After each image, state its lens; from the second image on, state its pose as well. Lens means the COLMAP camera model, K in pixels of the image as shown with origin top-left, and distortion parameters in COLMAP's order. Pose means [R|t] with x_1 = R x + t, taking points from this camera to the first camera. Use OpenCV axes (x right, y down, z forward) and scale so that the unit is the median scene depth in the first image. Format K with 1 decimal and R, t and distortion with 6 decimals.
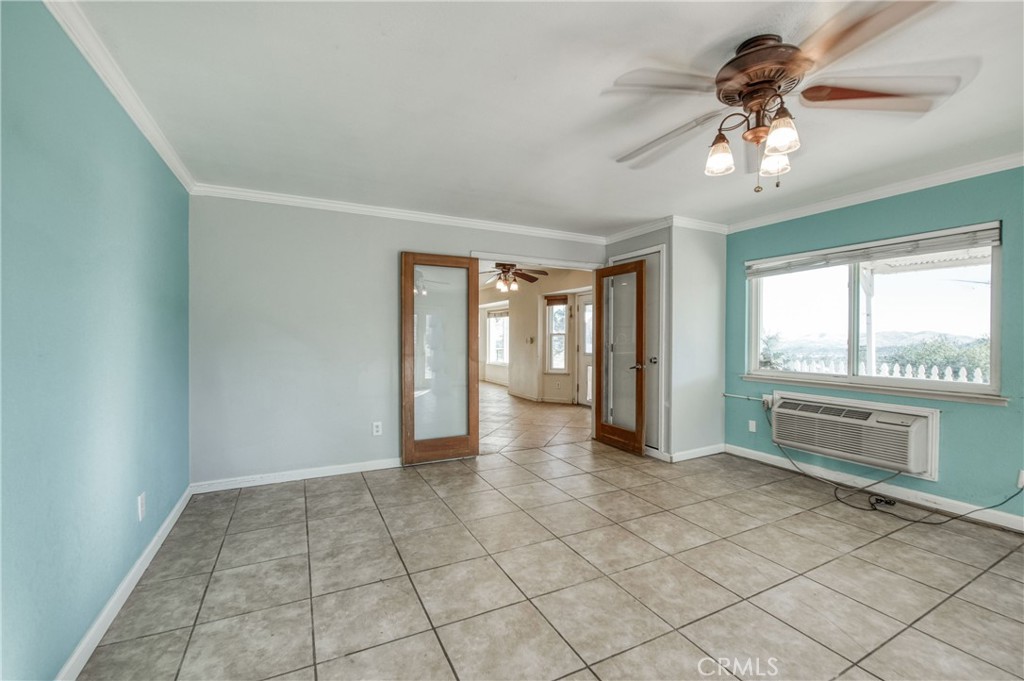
lens RADIAL K [[423.8, 0, 516.8], [0, 423.8, 337.7], [0, 0, 1]] dist [-0.004413, -0.008017]
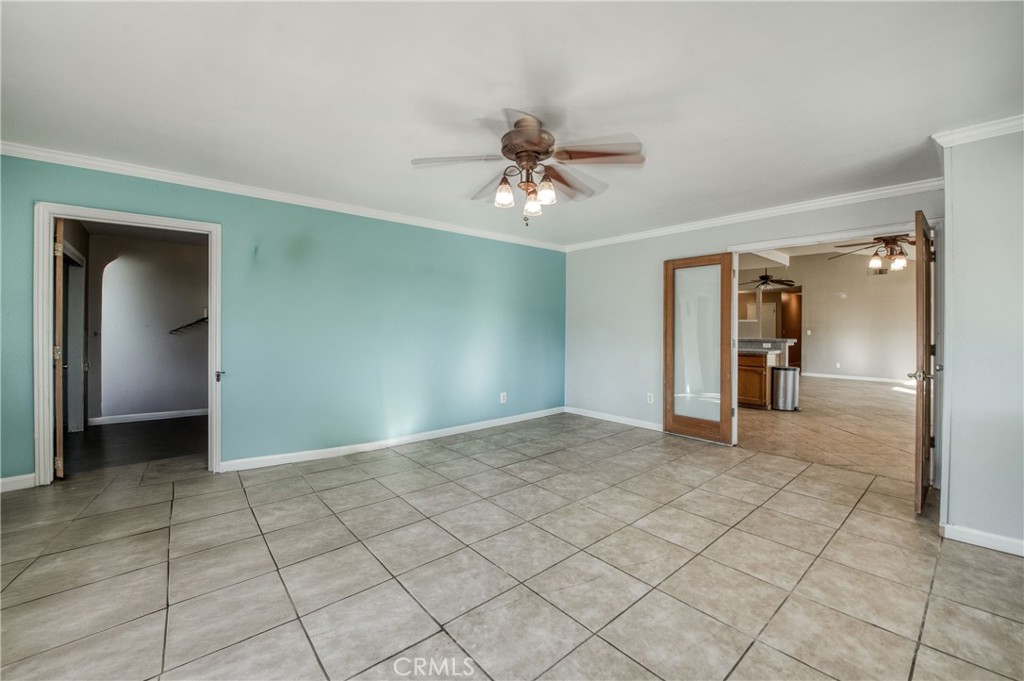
lens RADIAL K [[423.8, 0, 516.8], [0, 423.8, 337.7], [0, 0, 1]] dist [-0.004413, -0.008017]
pose [[0.240782, 0.023622, -0.970292, 1.092275], [-0.008263, 0.999717, 0.022288, -0.000309], [0.970544, 0.002651, 0.240909, 0.354994]]
